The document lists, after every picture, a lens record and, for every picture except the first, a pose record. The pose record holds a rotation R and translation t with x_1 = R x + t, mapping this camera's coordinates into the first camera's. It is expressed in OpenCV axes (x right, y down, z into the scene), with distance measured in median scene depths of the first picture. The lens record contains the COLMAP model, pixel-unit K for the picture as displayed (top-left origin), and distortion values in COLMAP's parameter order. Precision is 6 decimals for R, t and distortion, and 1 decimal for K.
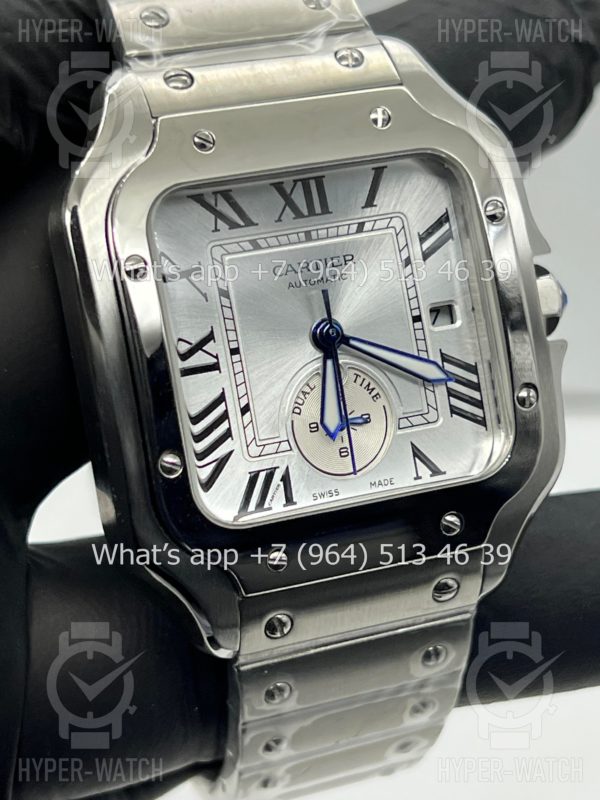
lens RADIAL K [[1818.3, 0, 299.9], [0, 1818.3, 400.2], [0, 0, 1]] dist [0.034314, 0.124225]
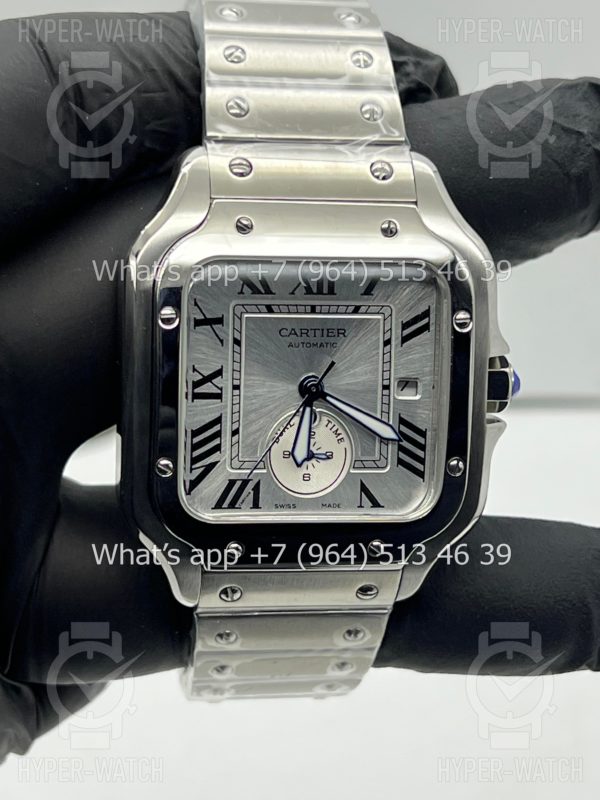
lens RADIAL K [[1818.3, 0, 299.9], [0, 1818.3, 400.2], [0, 0, 1]] dist [0.034314, 0.124225]
pose [[0.967871, 0.223239, -0.115717, 0.156277], [-0.203839, 0.966049, 0.158743, -0.227316], [0.147226, -0.130055, 0.980515, -0.260145]]
